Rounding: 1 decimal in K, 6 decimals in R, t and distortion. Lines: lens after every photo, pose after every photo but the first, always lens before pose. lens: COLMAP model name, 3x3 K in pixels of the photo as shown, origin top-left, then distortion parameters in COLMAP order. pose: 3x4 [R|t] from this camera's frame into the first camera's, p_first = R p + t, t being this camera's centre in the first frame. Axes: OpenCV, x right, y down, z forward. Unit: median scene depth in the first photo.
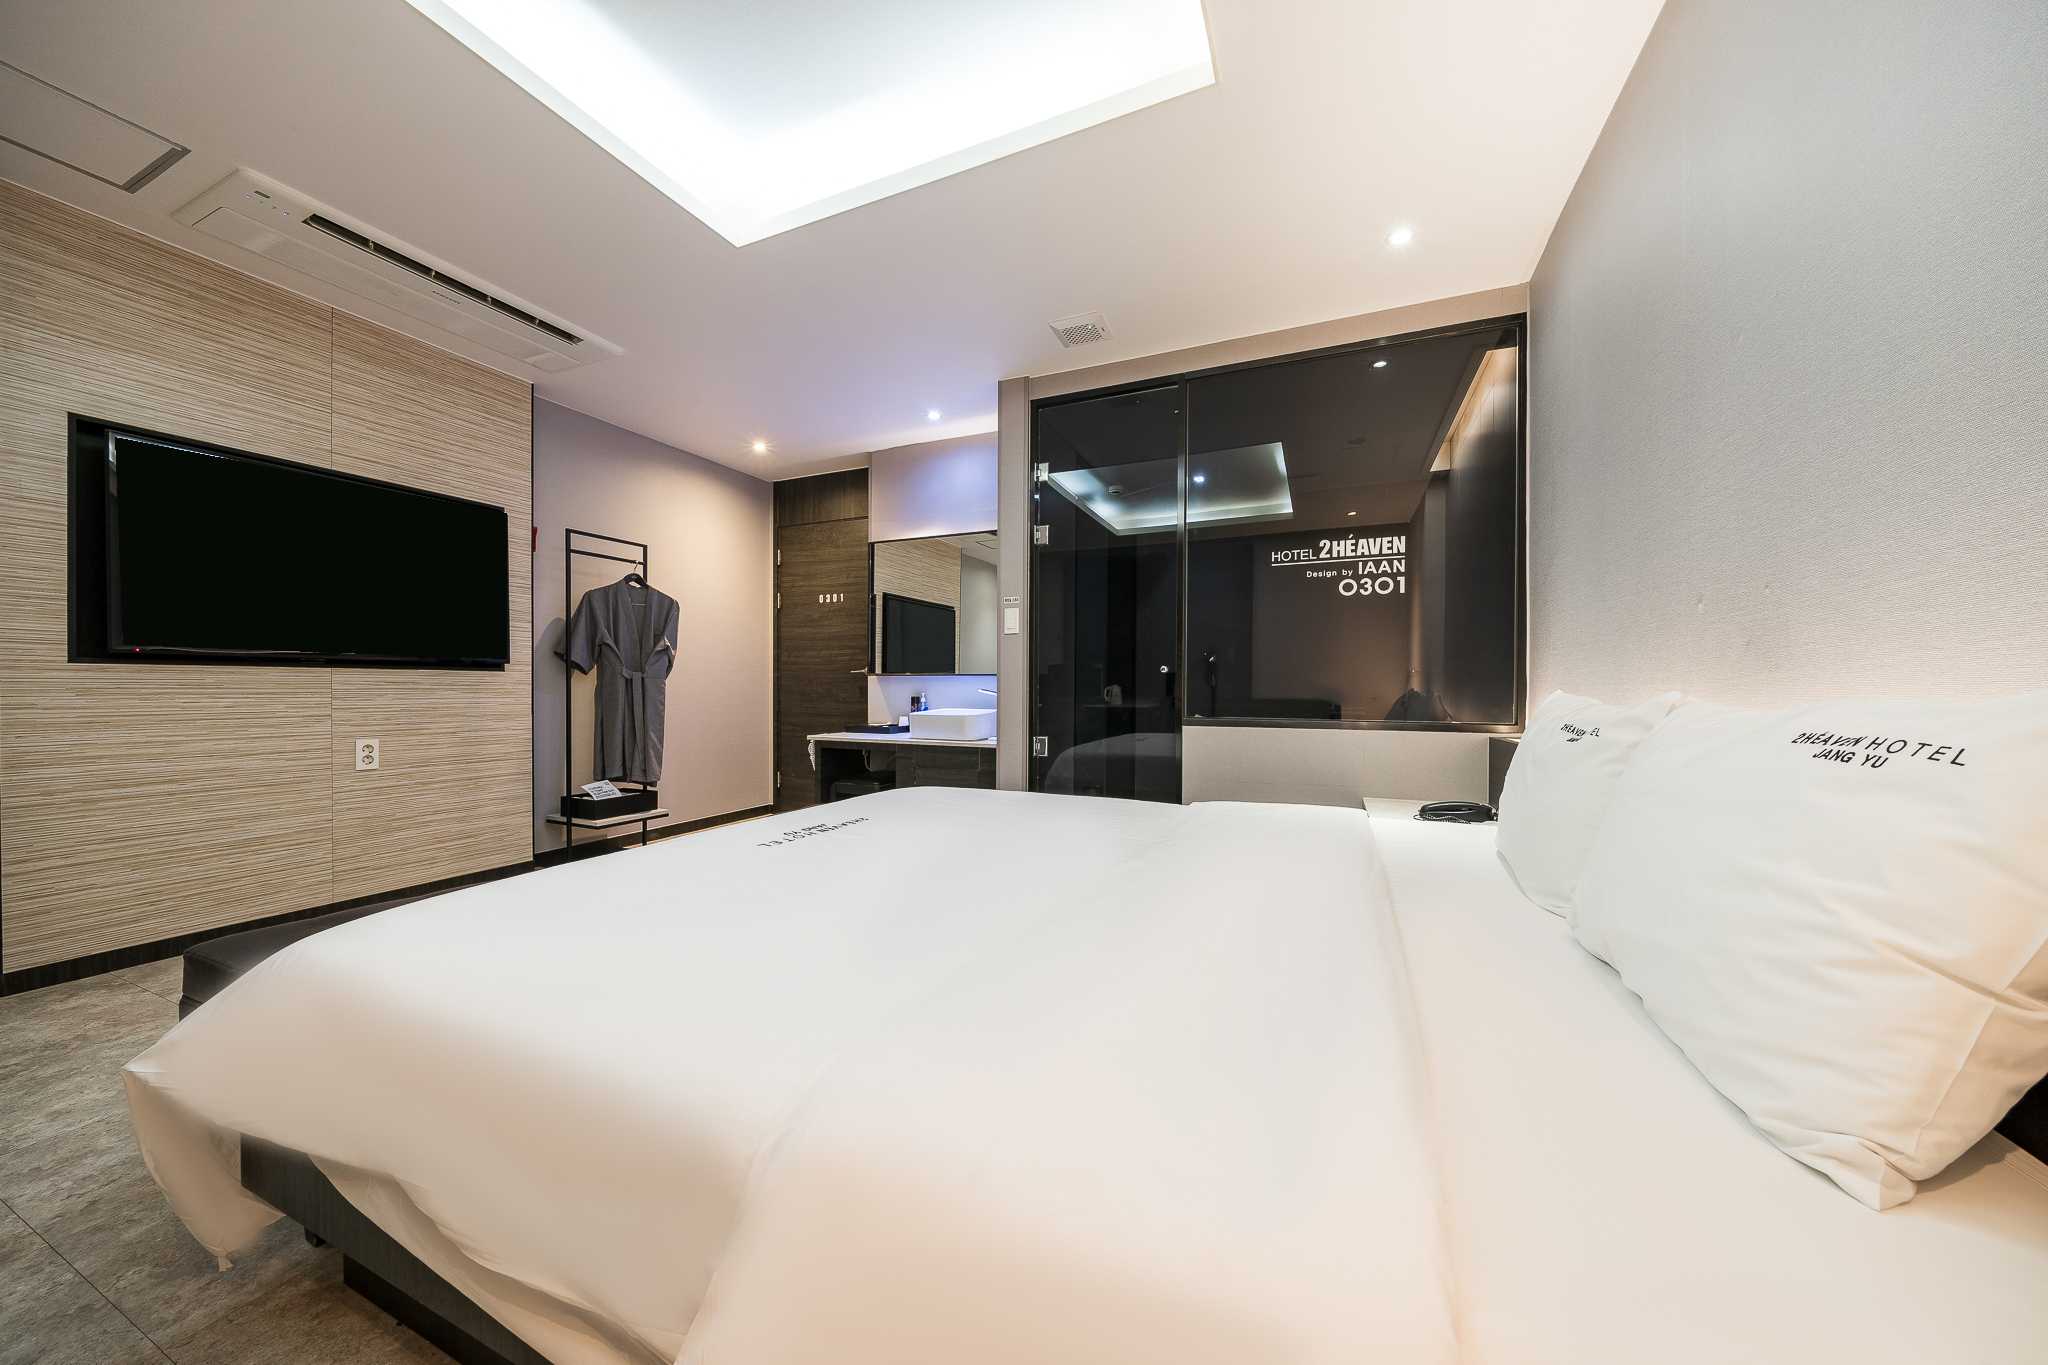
lens RADIAL K [[696.6, 0, 1017.8], [0, 696.6, 692.5], [0, 0, 1]] dist [0.000302, 0.000033]
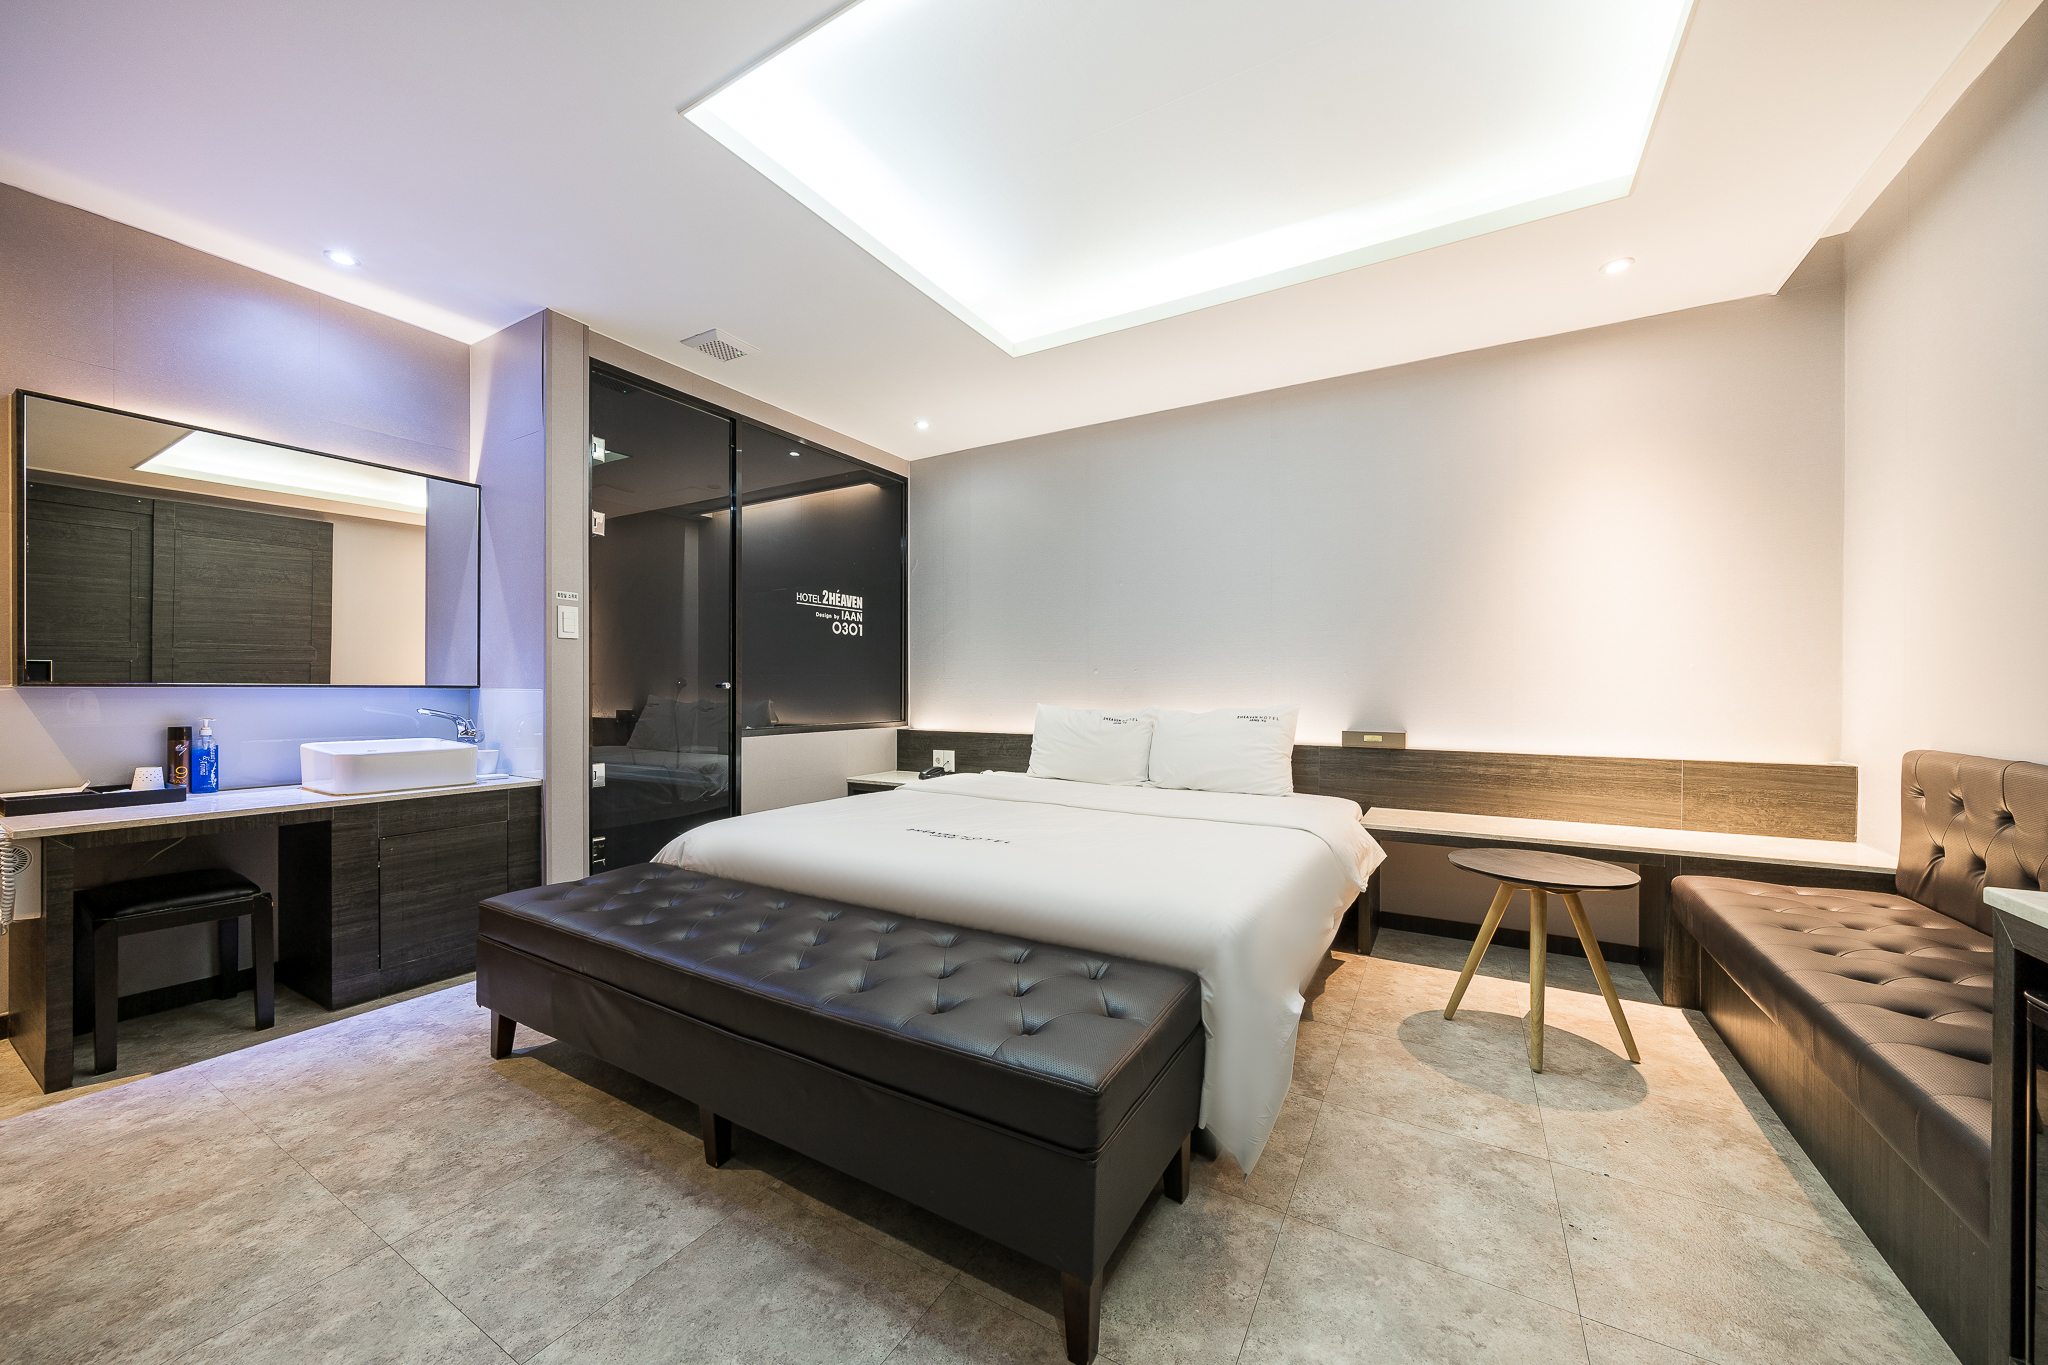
lens RADIAL K [[764.7, 0, 1023.8], [0, 764.7, 685.0], [0, 0, 1]] dist [0.000495, 0.000131]
pose [[0.117345, 0.004870, 0.993079, -0.944188], [0.003870, 0.999978, -0.005361, -0.028637], [-0.993084, 0.004472, 0.117323, 0.448166]]
